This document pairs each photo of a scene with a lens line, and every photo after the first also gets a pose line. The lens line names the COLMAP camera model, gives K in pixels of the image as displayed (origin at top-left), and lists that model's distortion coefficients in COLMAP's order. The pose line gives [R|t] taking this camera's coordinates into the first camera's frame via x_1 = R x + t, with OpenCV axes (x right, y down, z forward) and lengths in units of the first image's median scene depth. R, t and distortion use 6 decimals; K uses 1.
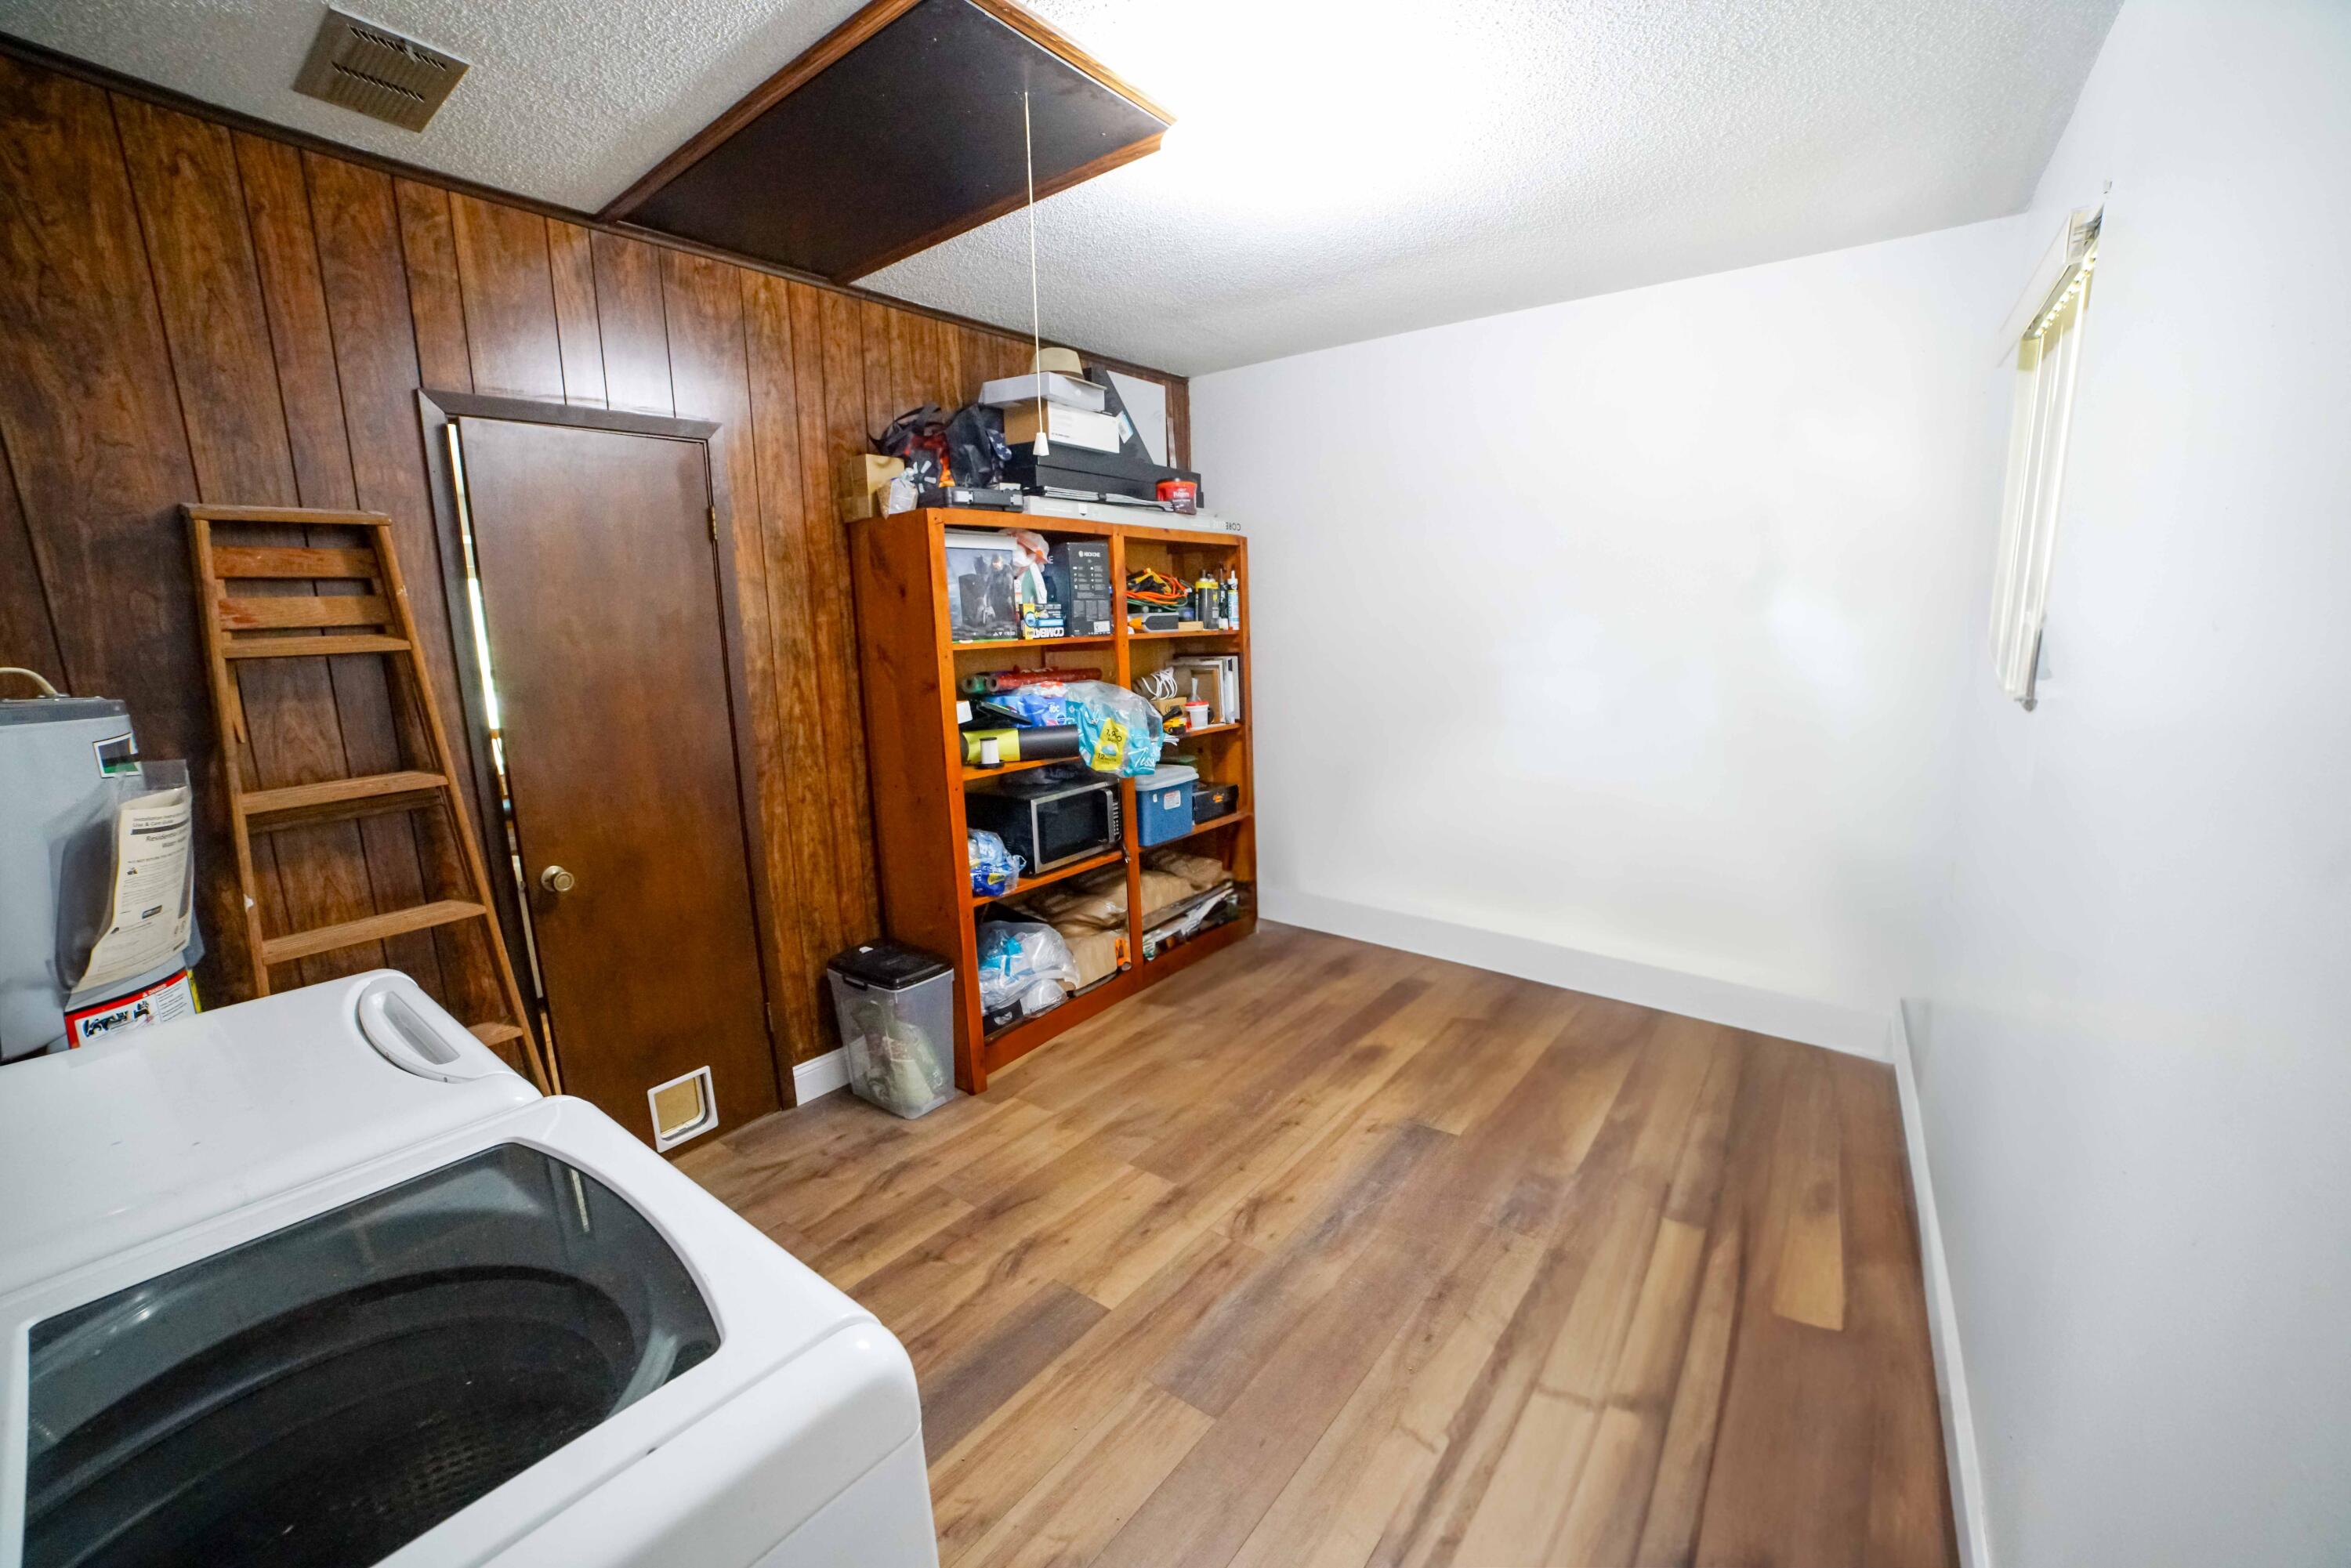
lens RADIAL K [[930.4, 0, 1179.9], [0, 930.4, 796.3], [0, 0, 1]] dist [-0.110172, 0.037382]
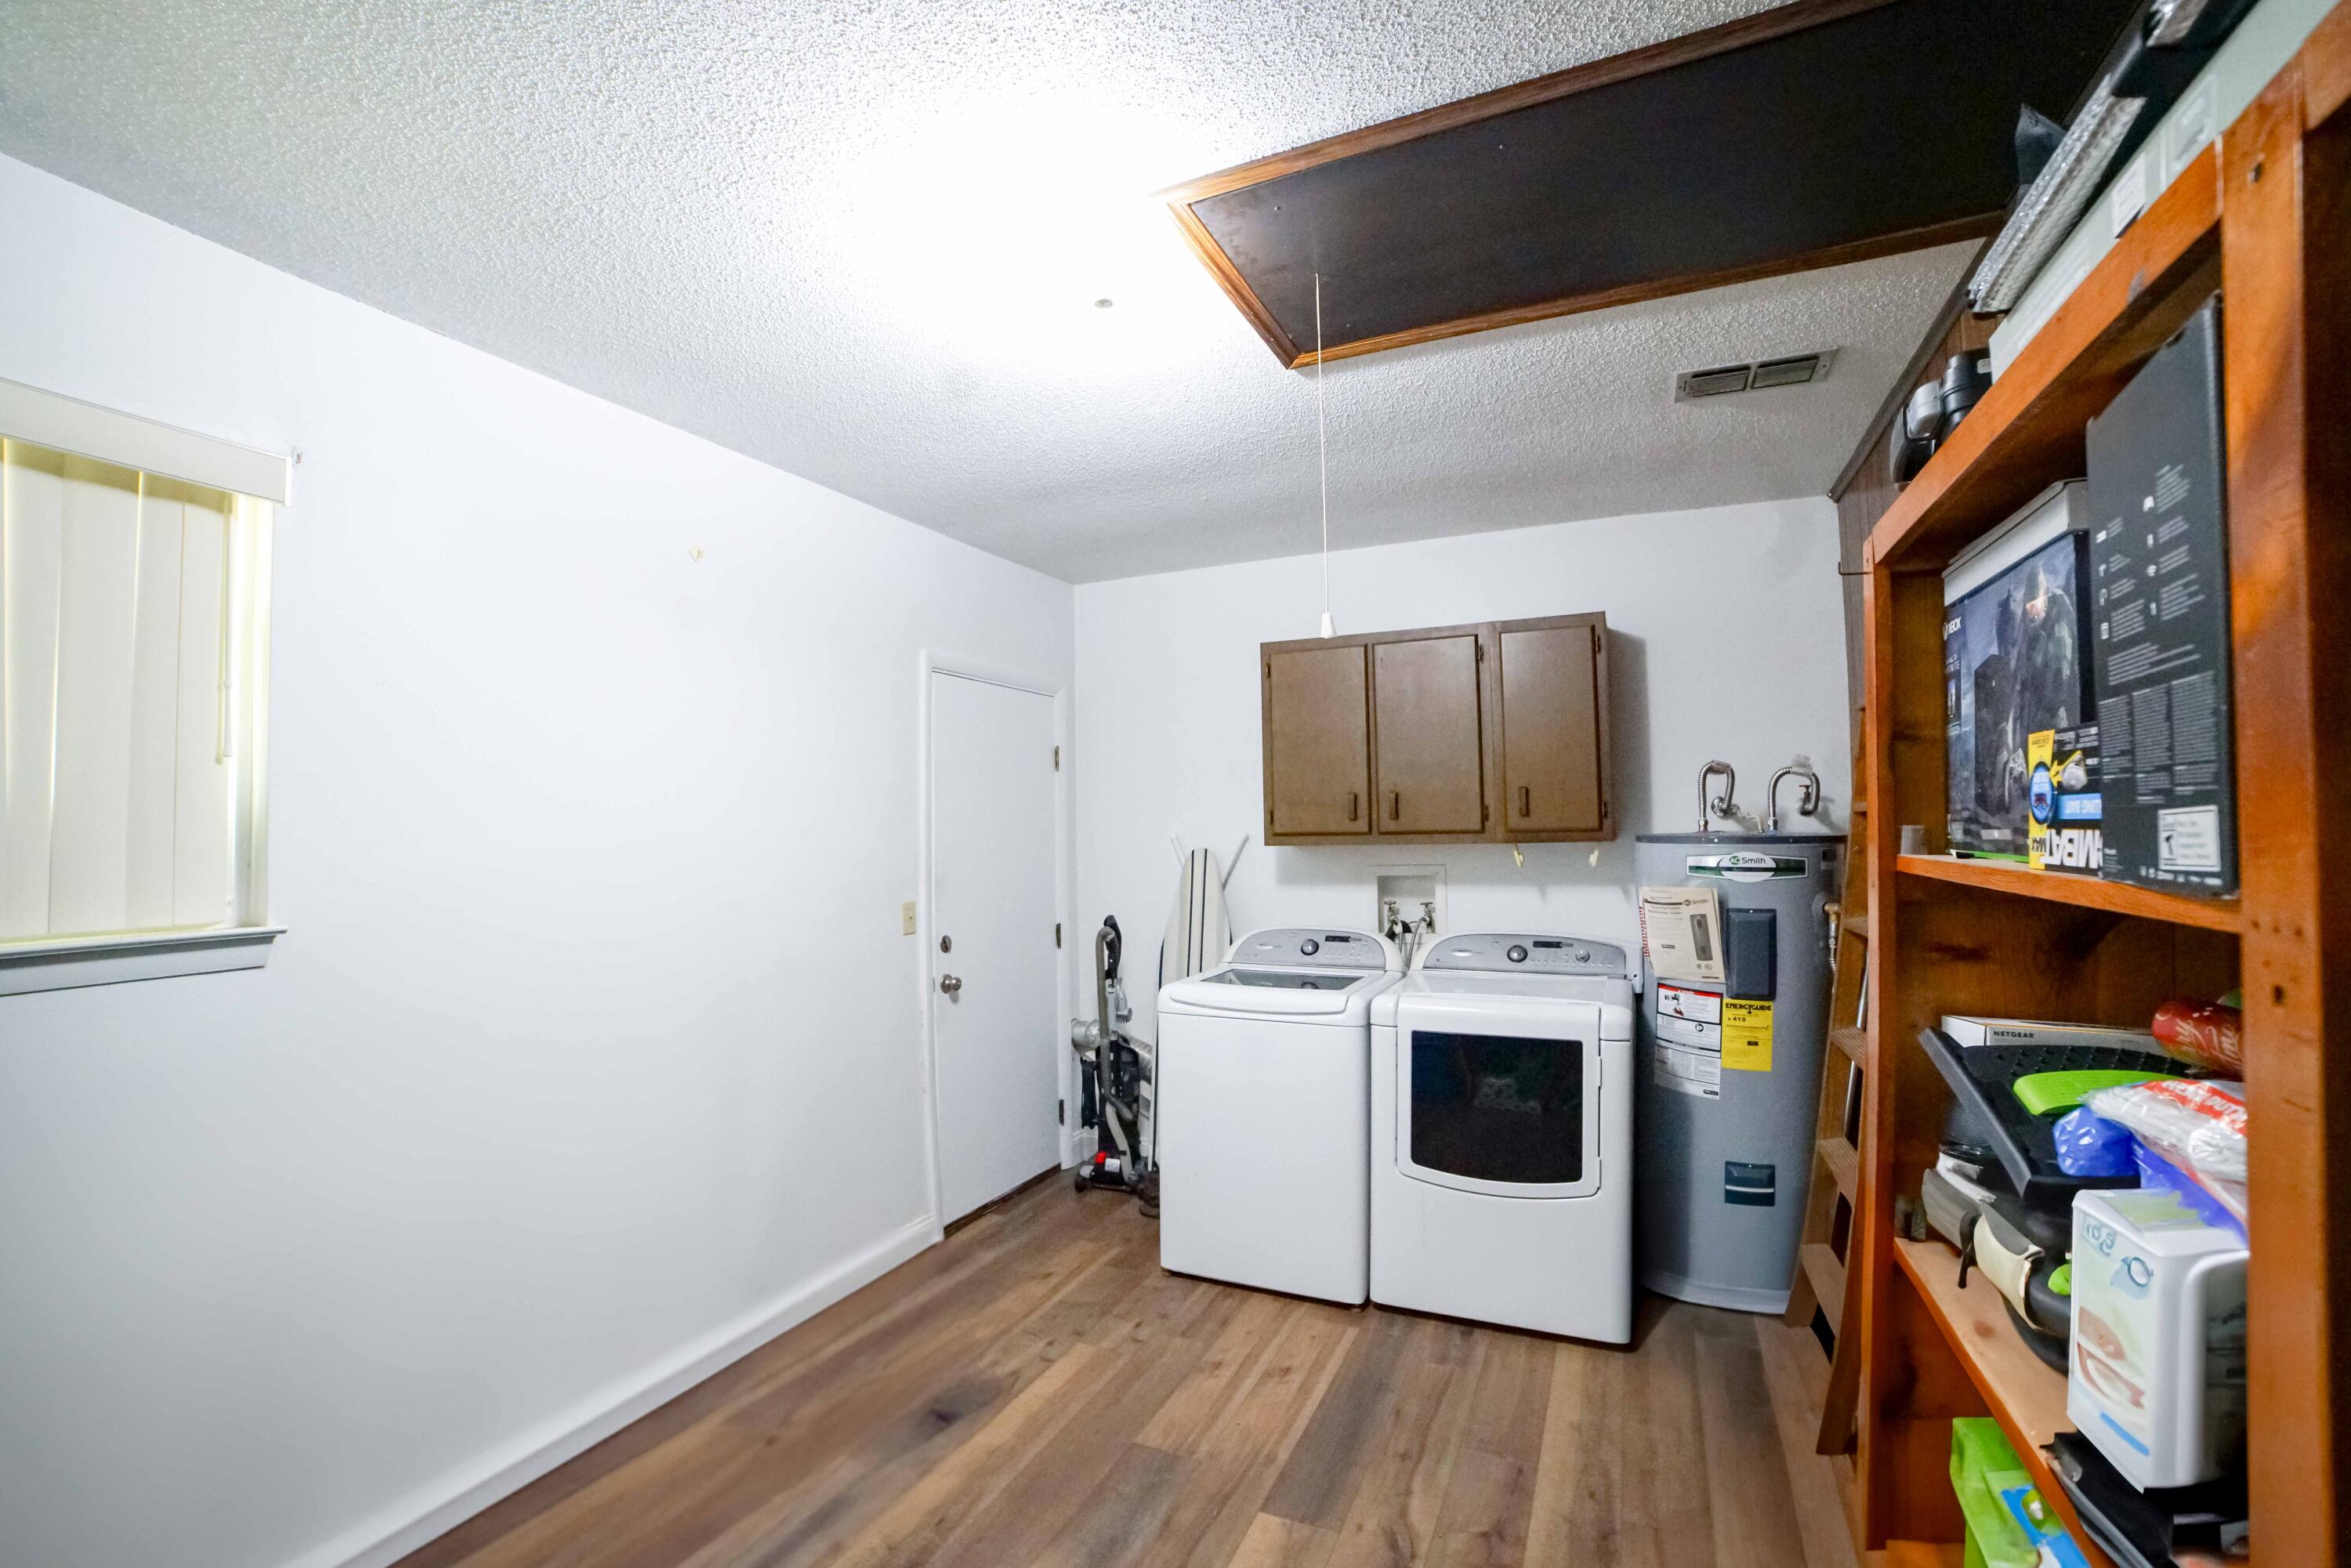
lens RADIAL K [[930.4, 0, 1179.9], [0, 930.4, 796.3], [0, 0, 1]] dist [-0.110172, 0.037382]
pose [[-0.975137, 0.024854, -0.220206, 0.202539], [-0.008719, 0.988618, 0.150193, -0.347708], [0.221433, 0.148378, -0.963821, 1.819652]]
